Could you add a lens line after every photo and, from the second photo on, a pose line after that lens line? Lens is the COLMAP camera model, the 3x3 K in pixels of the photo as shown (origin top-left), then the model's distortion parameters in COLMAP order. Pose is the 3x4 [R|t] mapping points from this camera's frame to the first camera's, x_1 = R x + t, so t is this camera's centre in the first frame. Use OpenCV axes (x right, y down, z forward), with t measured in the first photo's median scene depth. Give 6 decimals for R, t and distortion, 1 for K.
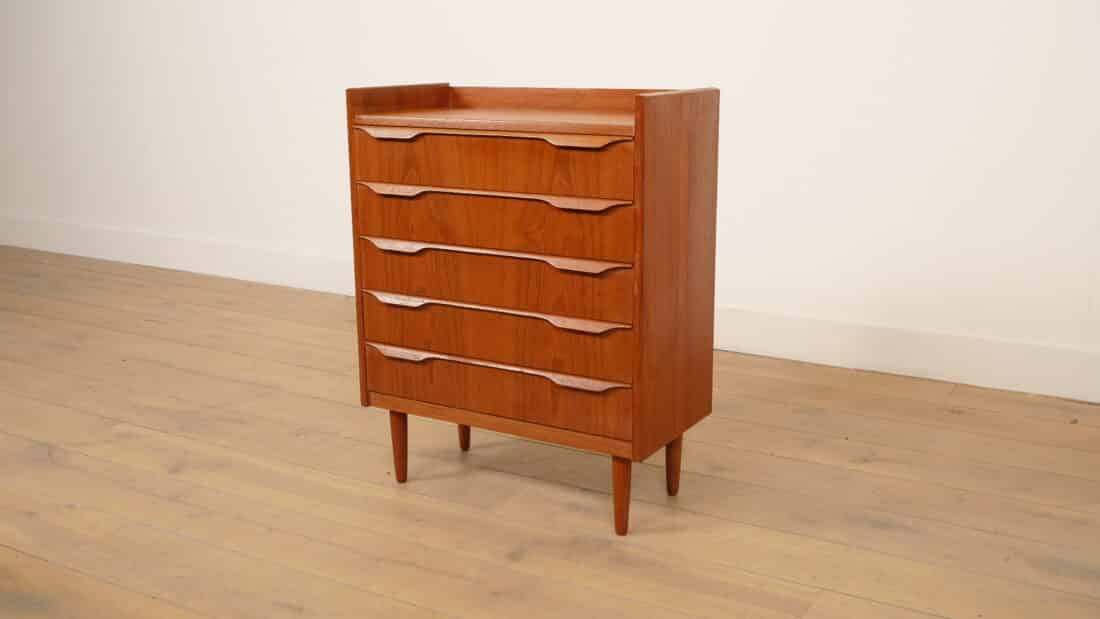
lens RADIAL K [[1145.0, 0, 550.0], [0, 1145.0, 309.5], [0, 0, 1]] dist [-0.003039, -0.002728]
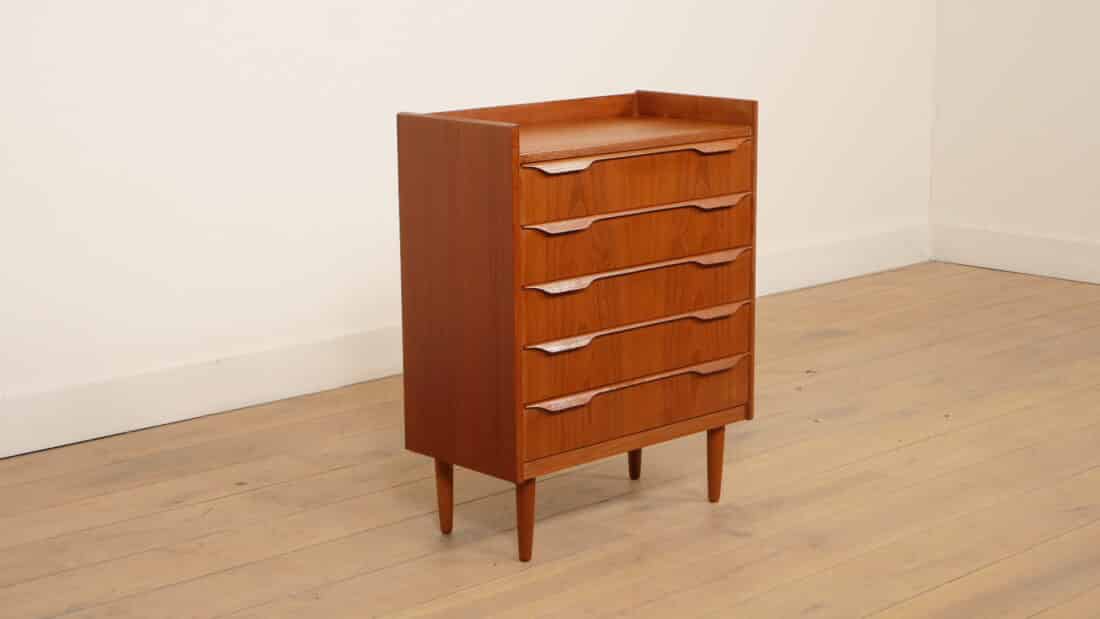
lens RADIAL K [[1856.8, 0, 550.0], [0, 1856.8, 309.5], [0, 0, 1]] dist [-0.048633, -0.083971]
pose [[0.284221, -0.191133, 0.939514, -1.610263], [0.227859, 0.965317, 0.127450, -0.240379], [-0.931289, 0.177853, 0.317915, 0.558151]]
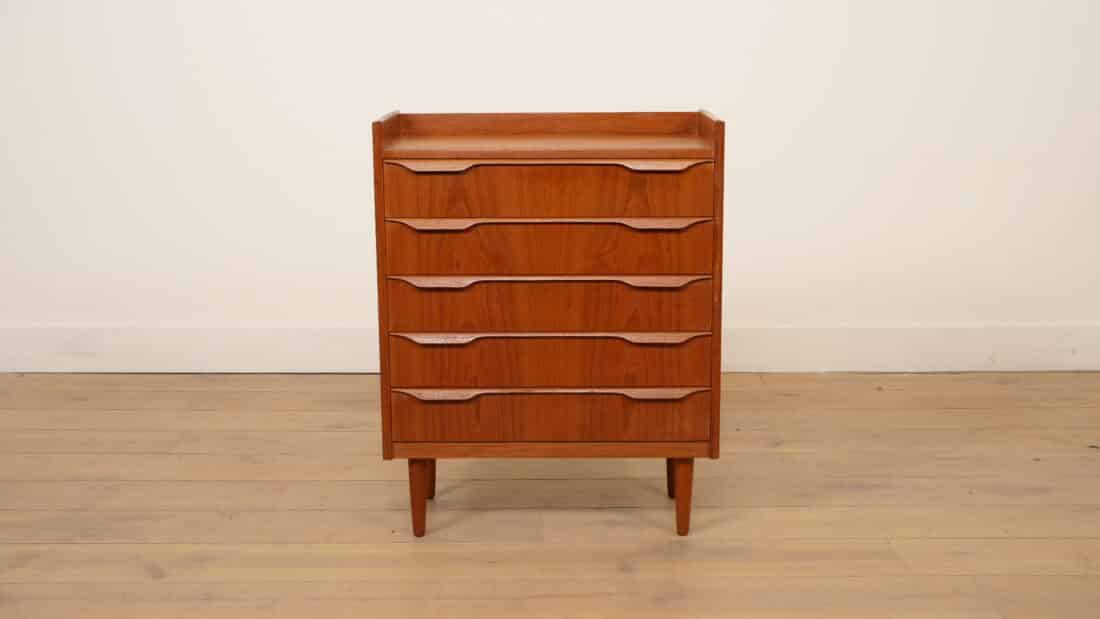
lens RADIAL K [[1424.0, 0, 550.0], [0, 1424.0, 309.5], [0, 0, 1]] dist [-0.010168, -0.008766]
pose [[0.857414, -0.099613, 0.504895, -0.685326], [0.116985, 0.993130, -0.002724, -0.019612], [-0.501155, 0.061401, 0.863177, -0.079516]]
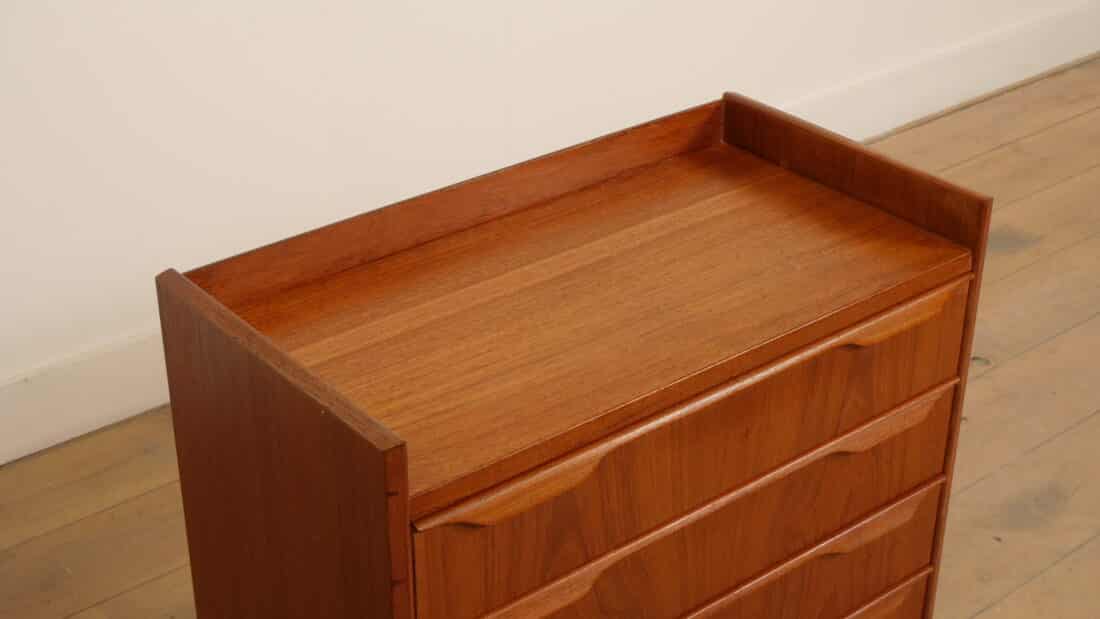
lens RADIAL K [[1674.2, 0, 550.0], [0, 1674.2, 309.5], [0, 0, 1]] dist [0.031347, 0.008433]
pose [[0.337950, -0.443516, 0.830111, -0.580105], [0.209982, 0.895303, 0.392860, -0.431880], [-0.917440, 0.041541, 0.395699, 0.782671]]
